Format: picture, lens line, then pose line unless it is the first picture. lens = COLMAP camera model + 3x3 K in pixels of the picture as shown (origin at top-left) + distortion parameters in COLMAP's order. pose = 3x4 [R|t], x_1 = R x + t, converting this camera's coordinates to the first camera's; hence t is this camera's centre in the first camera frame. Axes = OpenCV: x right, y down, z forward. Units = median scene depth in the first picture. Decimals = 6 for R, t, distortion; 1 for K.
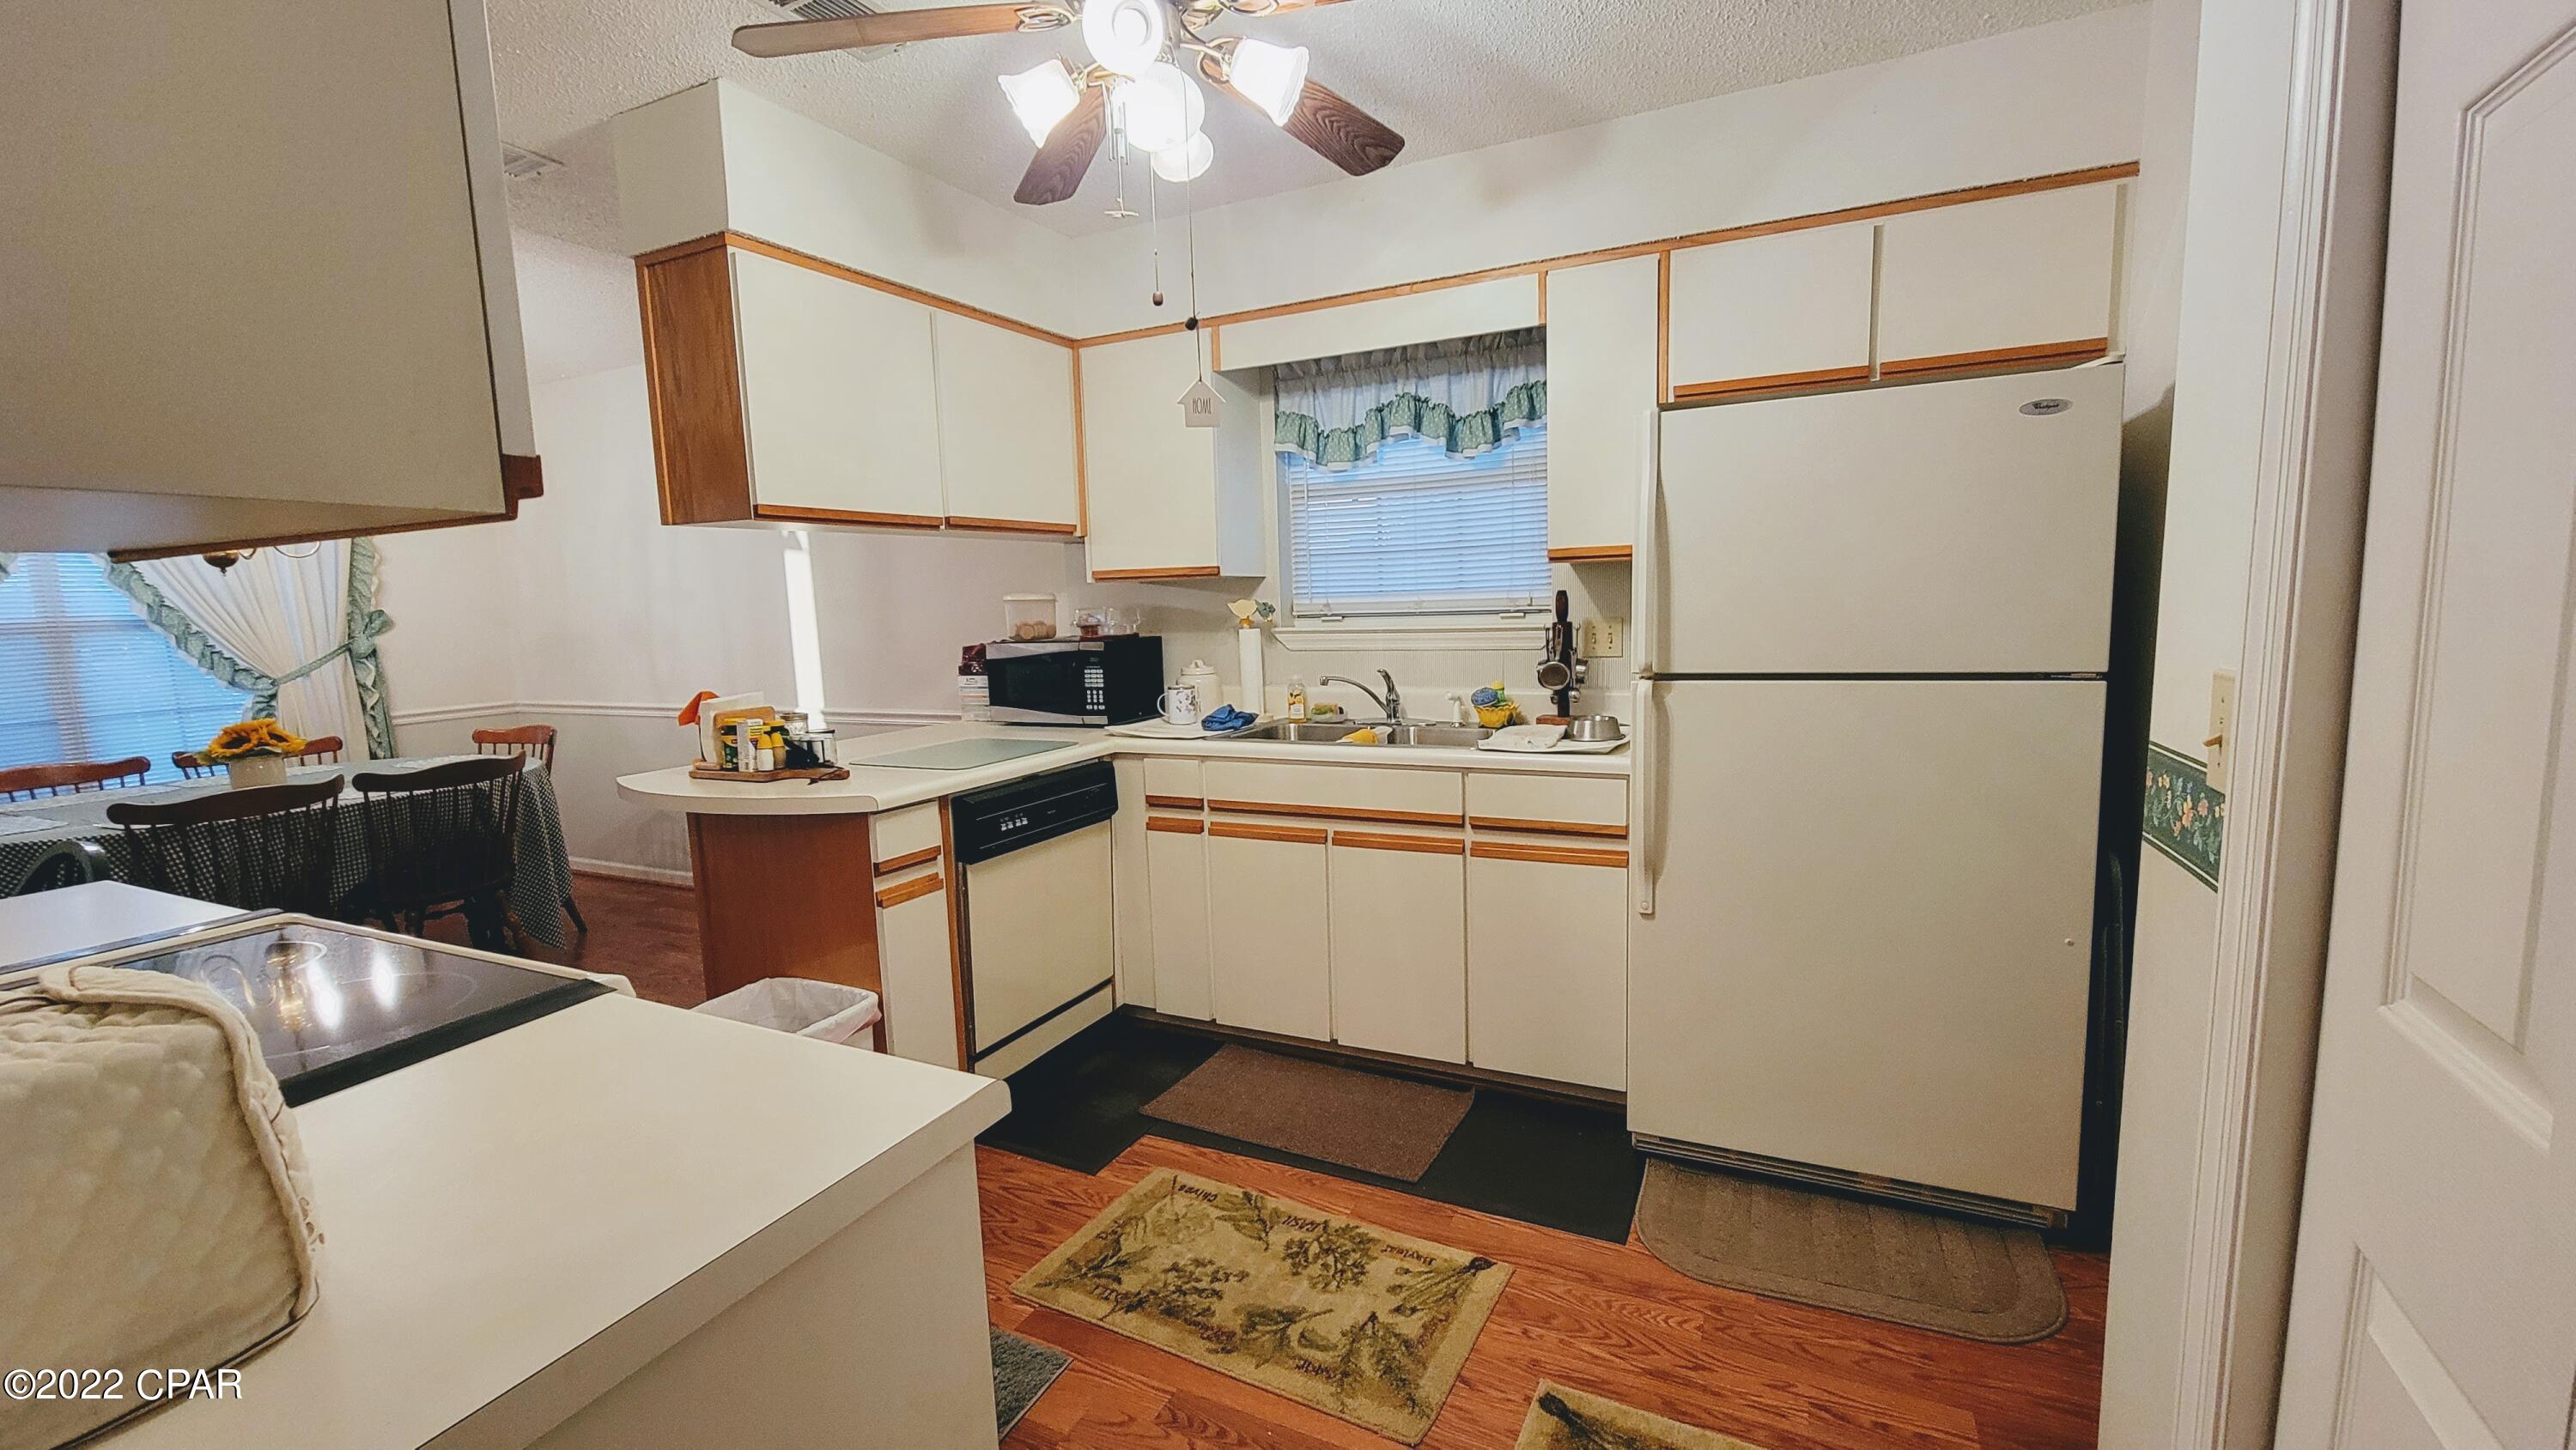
lens RADIAL K [[1064.5, 0, 1288.0], [0, 1064.5, 725.0], [0, 0, 1]] dist [-0.002705, -0.000270]
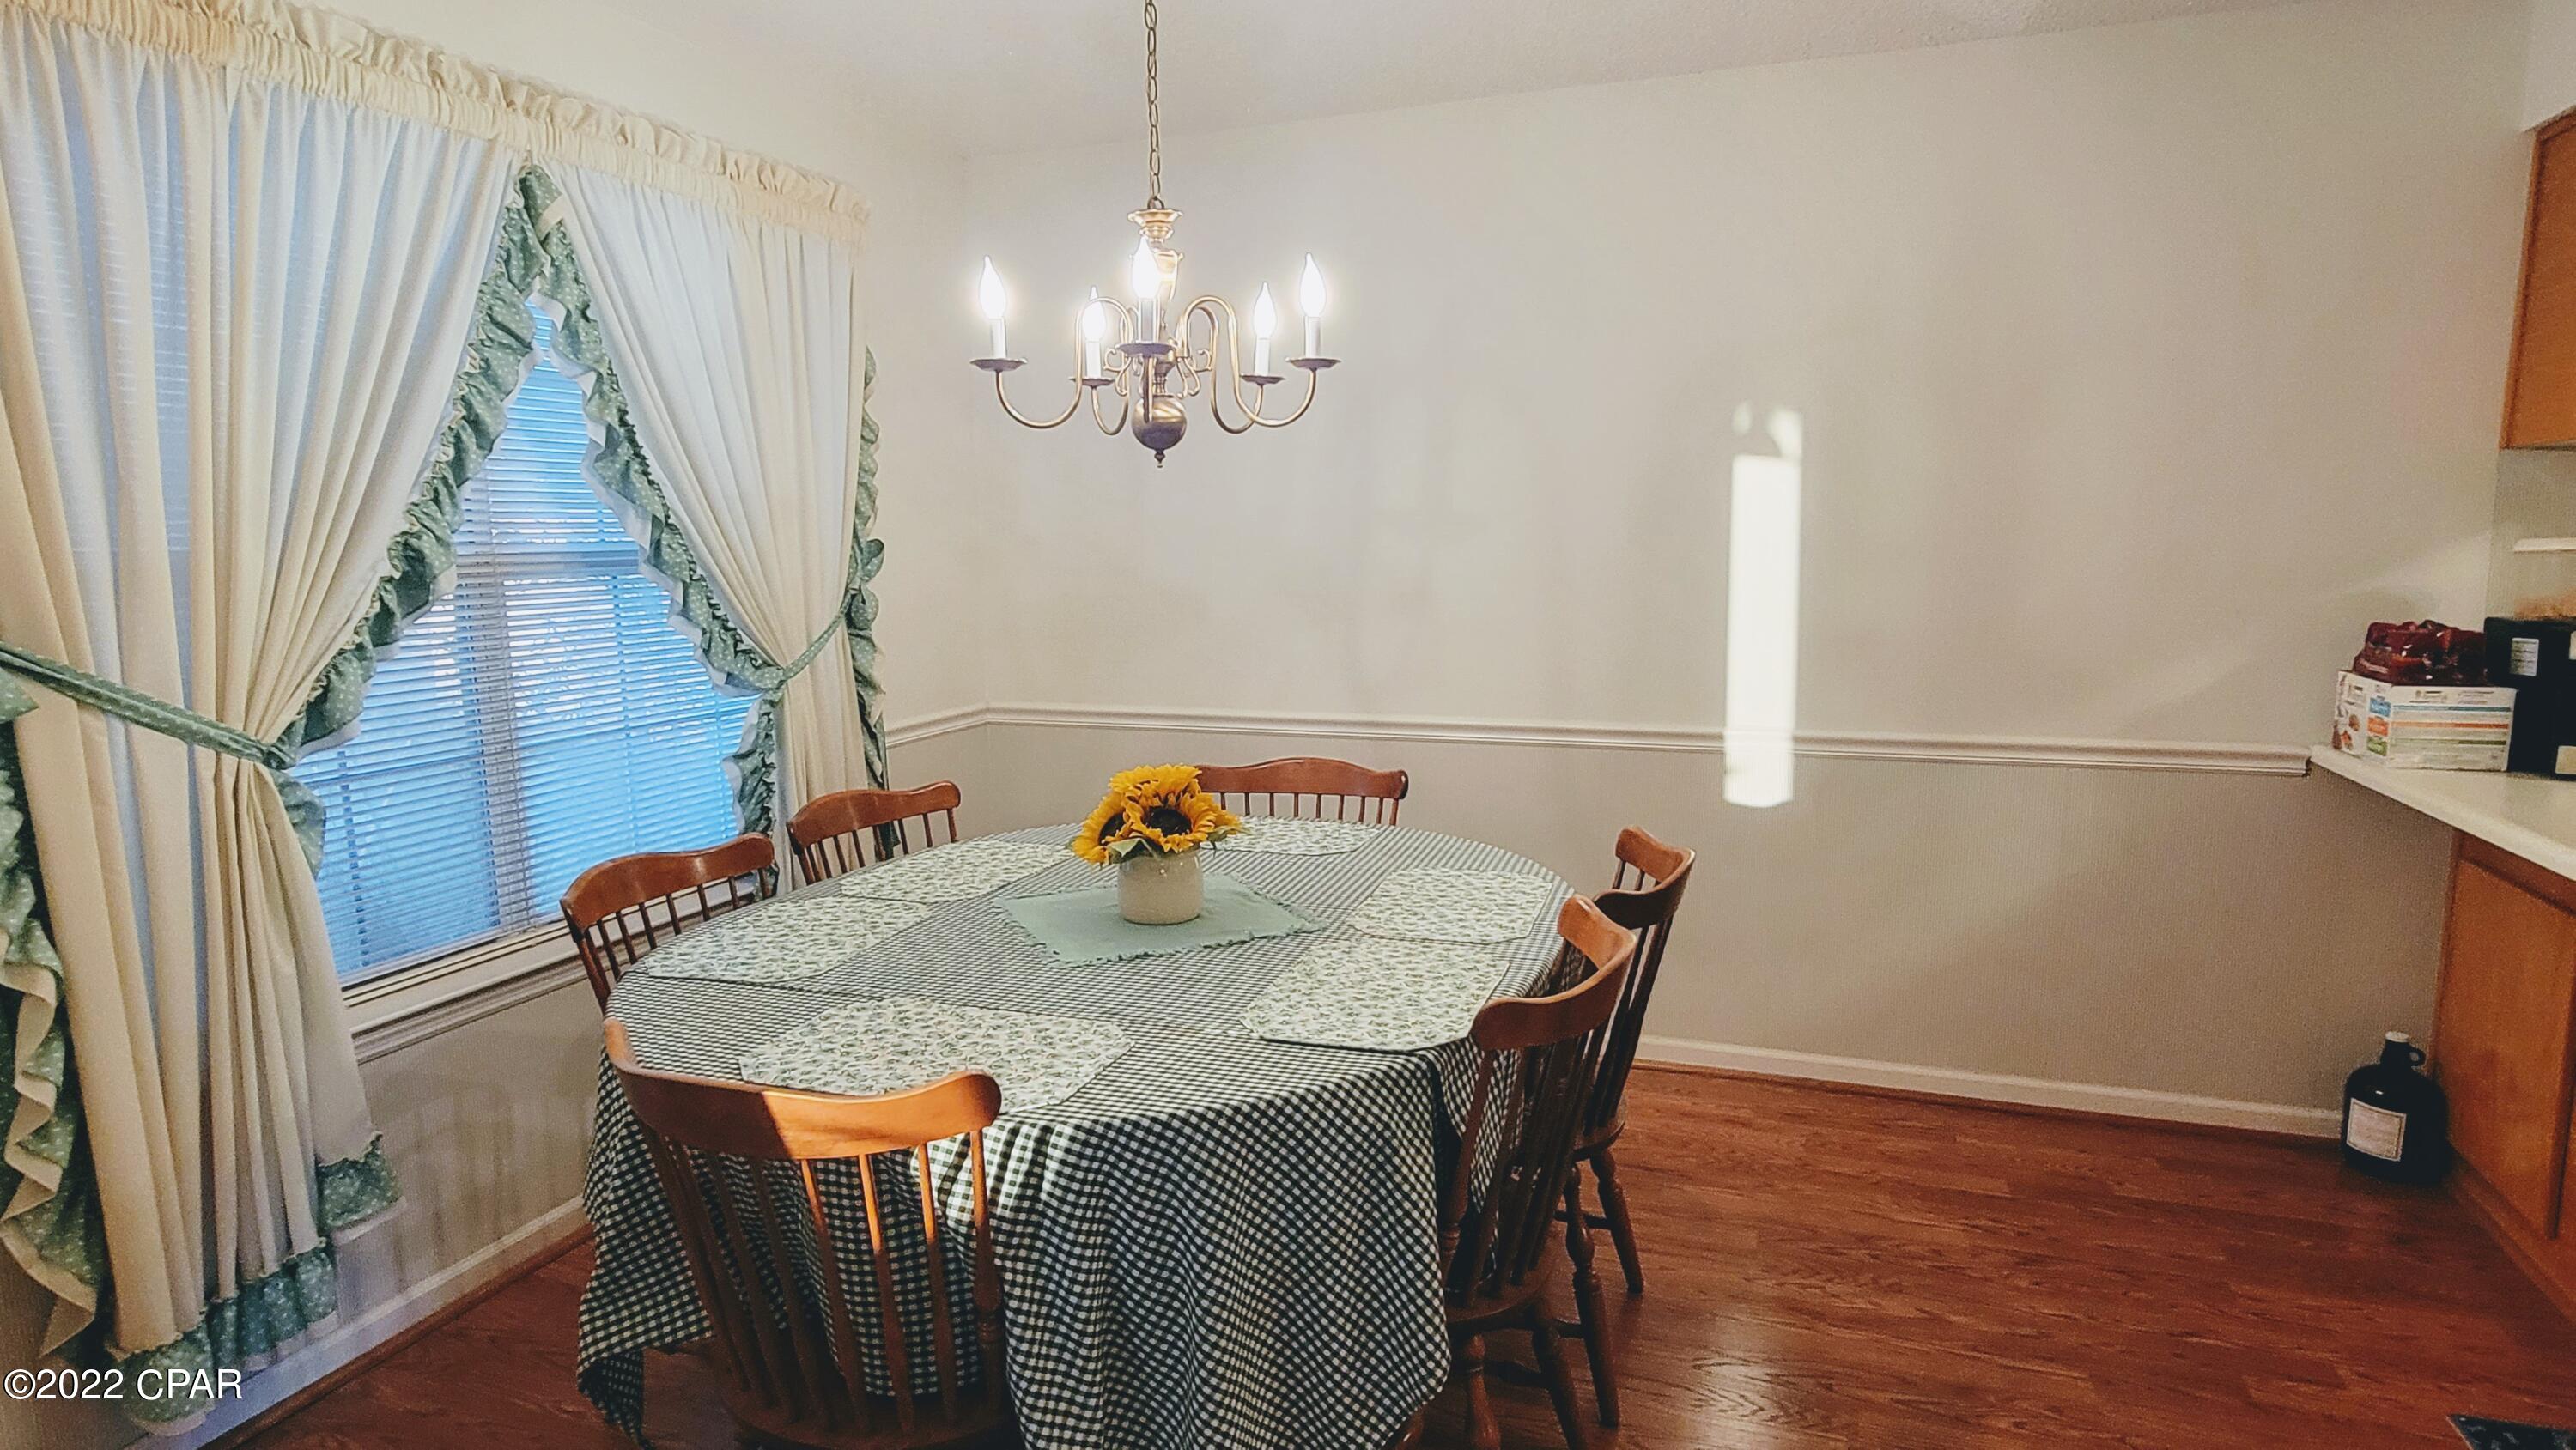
lens RADIAL K [[1375.3, 0, 1288.0], [0, 1375.3, 725.0], [0, 0, 1]] dist [-0.024479, -0.000048]
pose [[0.995848, 0.004714, 0.090912, -1.023662], [-0.005984, 0.999888, 0.013703, -0.035626], [-0.090837, -0.014190, 0.995765, 0.413107]]
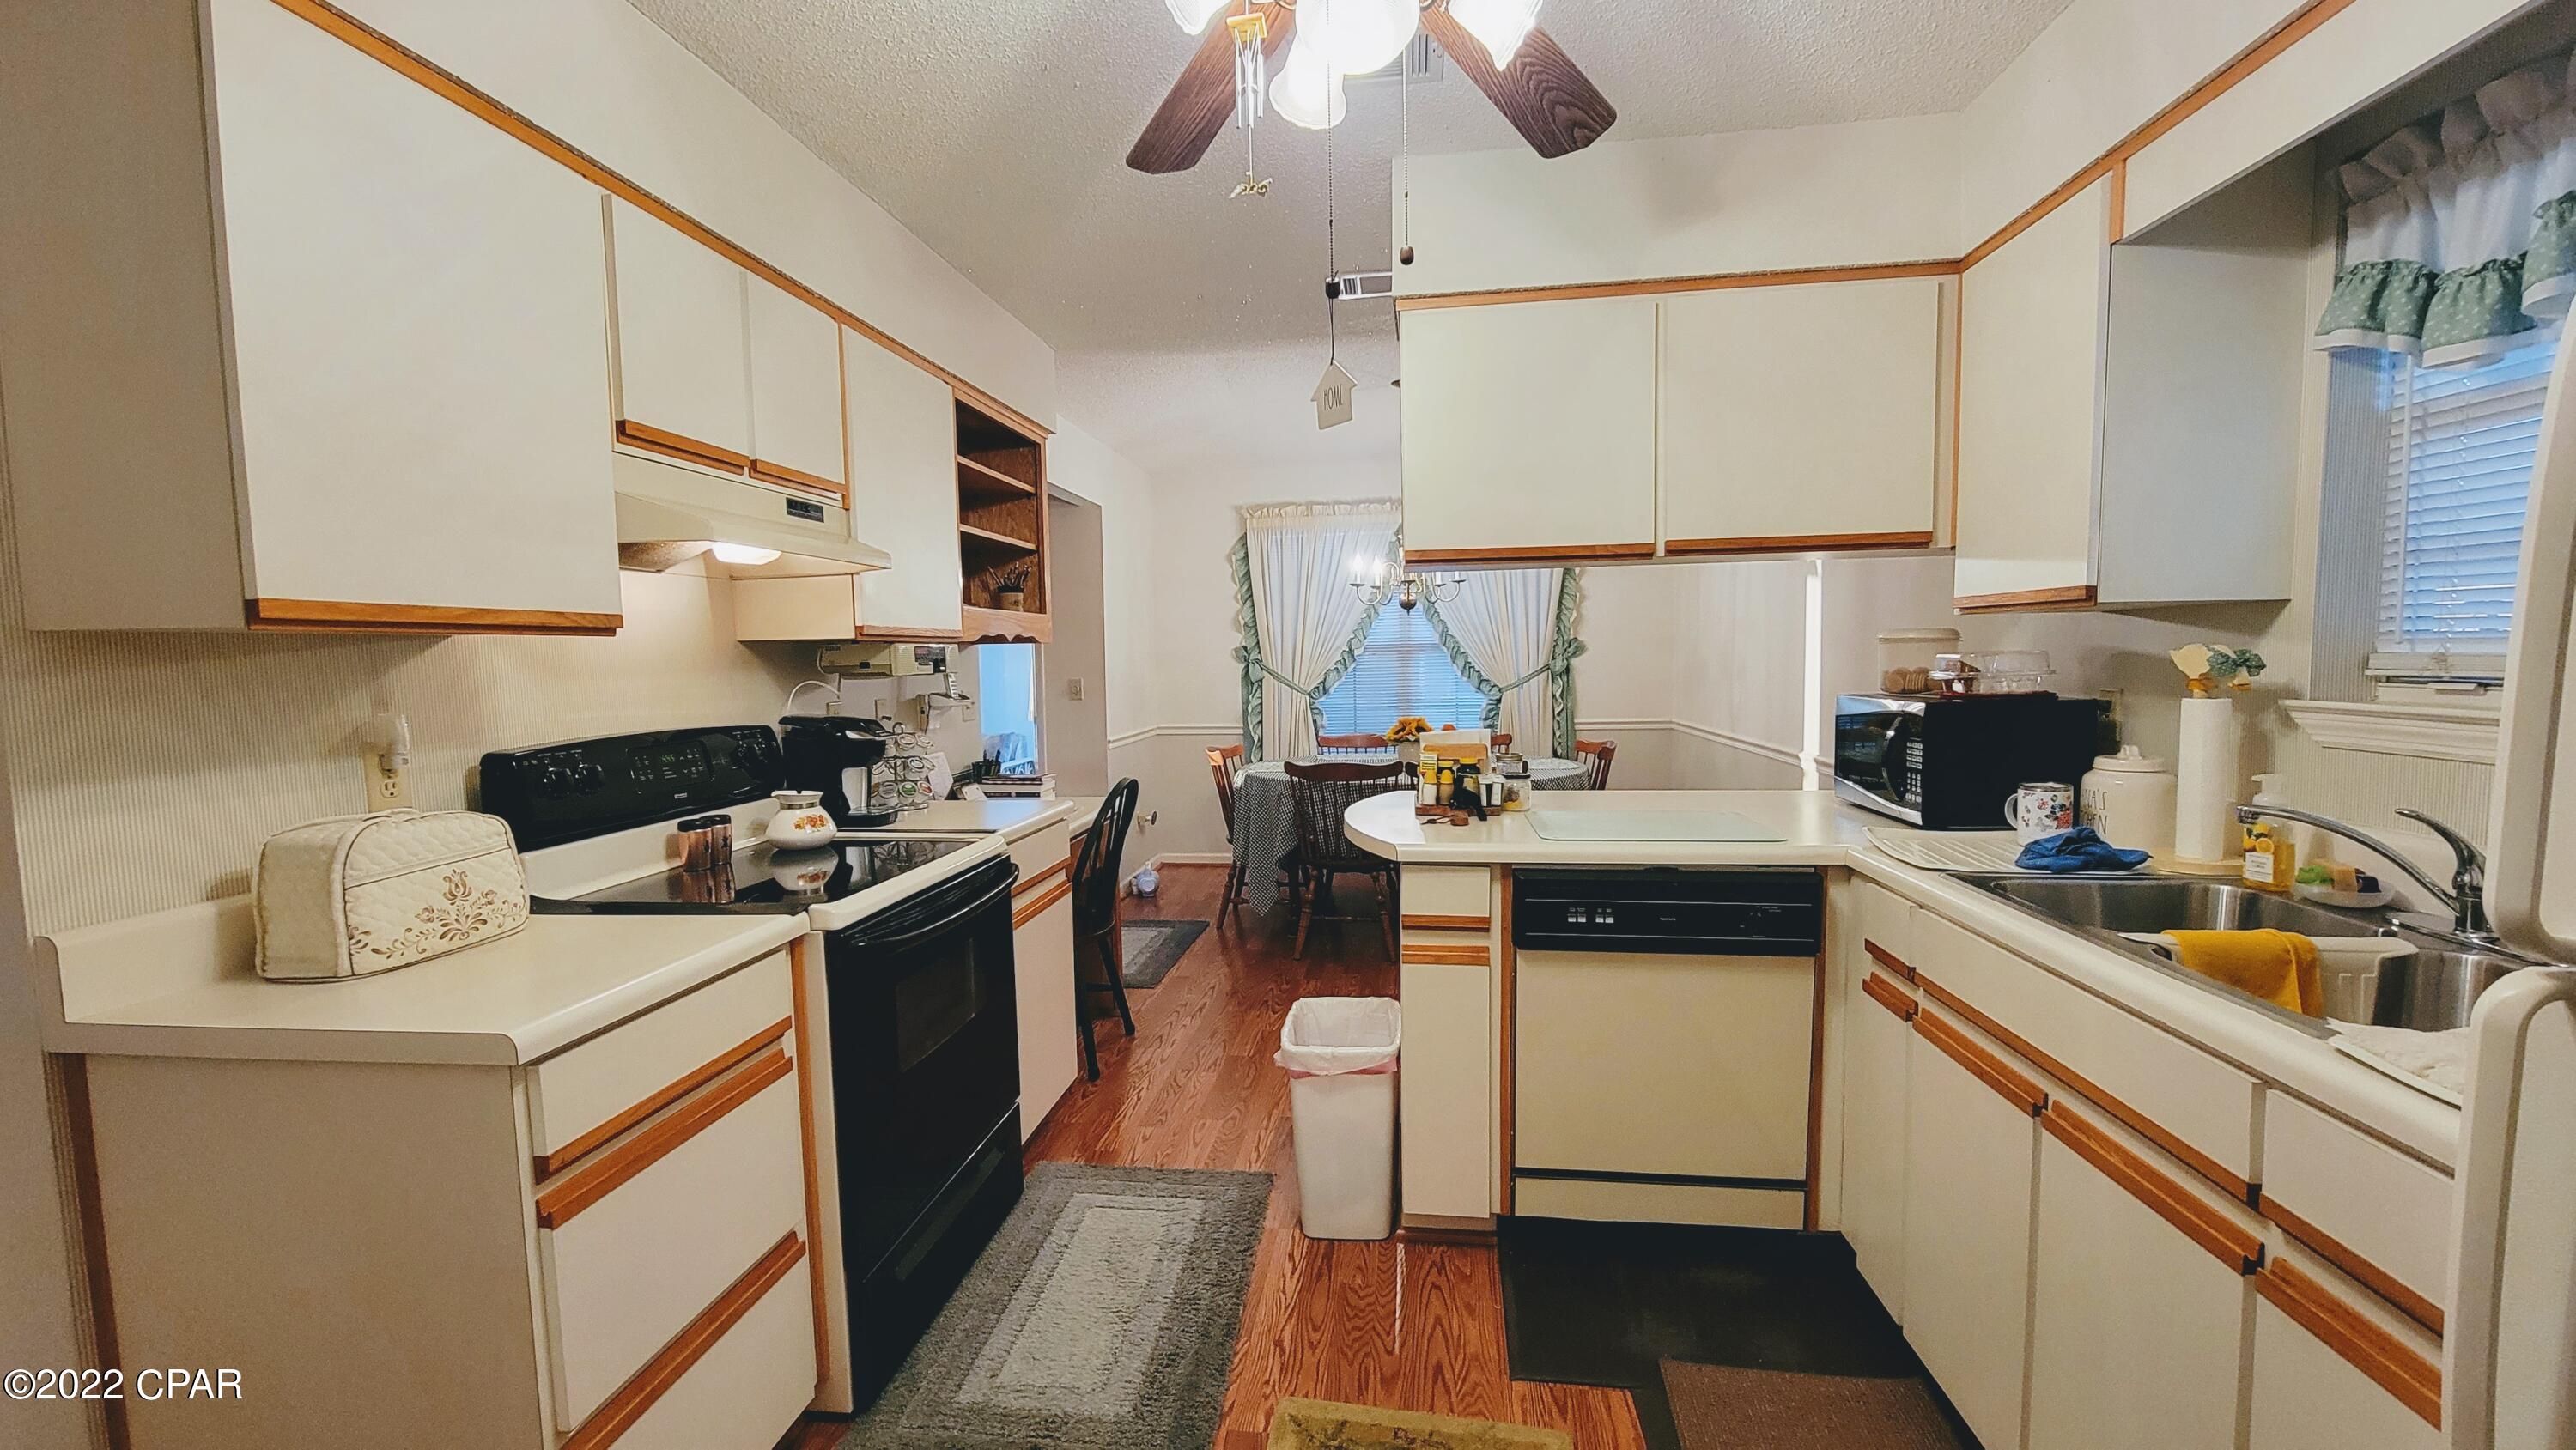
lens RADIAL K [[1064.5, 0, 1288.0], [0, 1064.5, 725.0], [0, 0, 1]] dist [-0.002705, -0.000270]
pose [[0.309039, 0.088544, -0.946919, 0.347614], [-0.104240, 0.992812, 0.058815, -0.063255], [0.945320, 0.080531, 0.316047, 0.416391]]
